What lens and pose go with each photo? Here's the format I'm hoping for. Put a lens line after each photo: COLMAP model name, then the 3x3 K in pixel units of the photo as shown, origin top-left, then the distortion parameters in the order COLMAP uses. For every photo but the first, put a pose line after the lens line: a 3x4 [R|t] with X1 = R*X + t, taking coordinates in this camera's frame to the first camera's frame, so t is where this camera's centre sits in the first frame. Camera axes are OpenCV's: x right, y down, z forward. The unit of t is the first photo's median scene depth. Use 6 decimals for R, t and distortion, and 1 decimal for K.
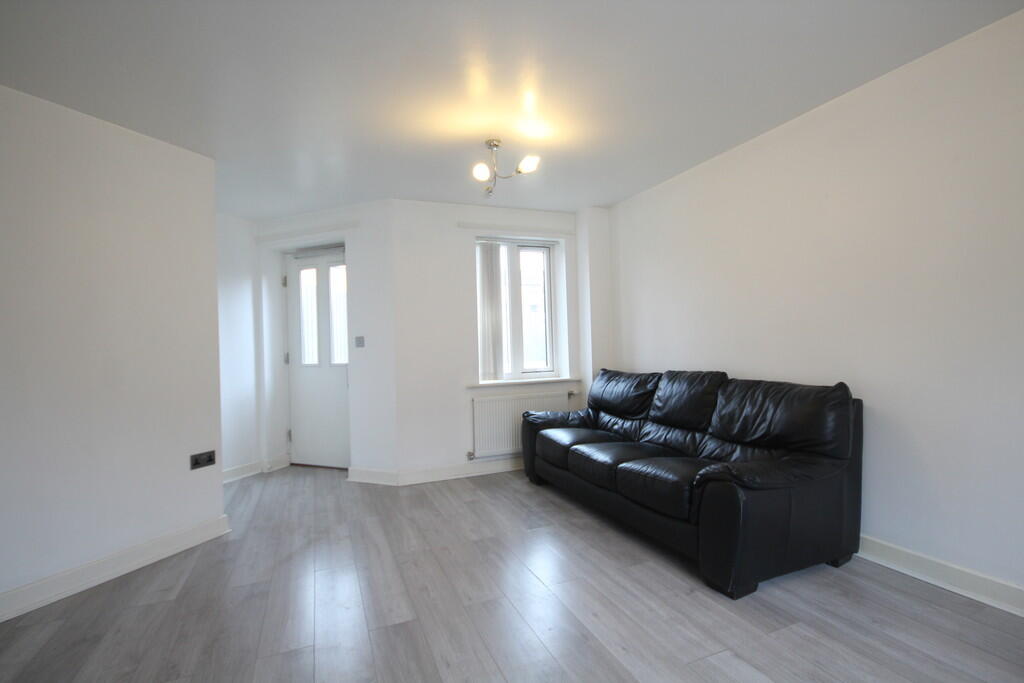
lens RADIAL K [[472.4, 0, 512.0], [0, 472.4, 341.5], [0, 0, 1]] dist [0.000227, 0.000011]
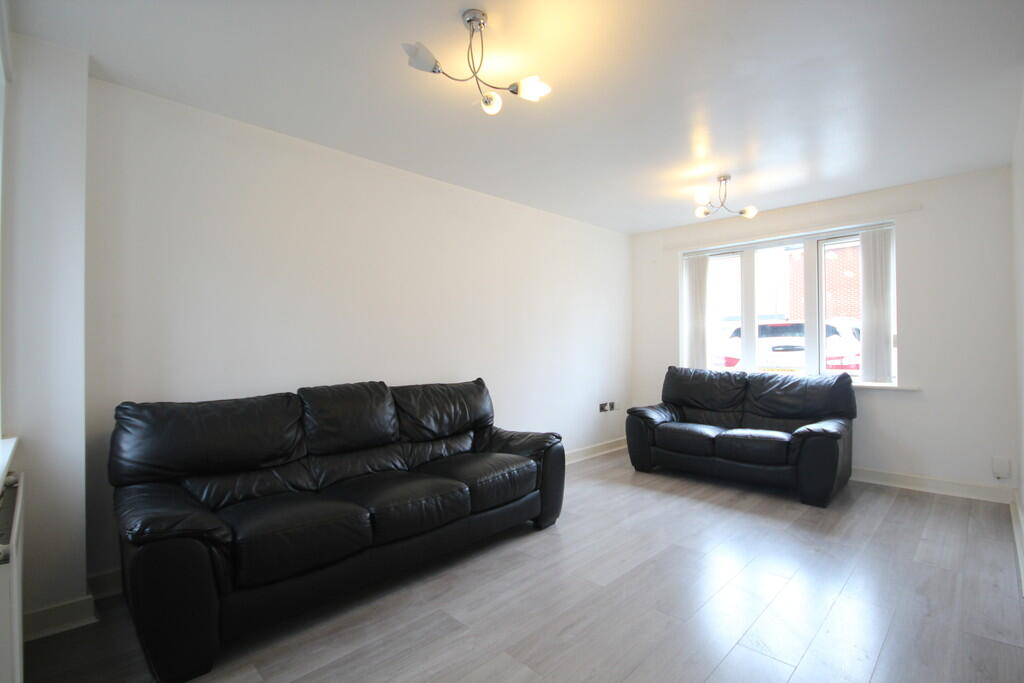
lens RADIAL K [[472.4, 0, 512.0], [0, 472.4, 341.5], [0, 0, 1]] dist [0.000227, 0.000011]
pose [[-0.387144, 0.054331, 0.920417, -0.593643], [0.006225, 0.998394, -0.056315, 0.039196], [-0.921998, -0.016073, -0.386860, 1.164480]]
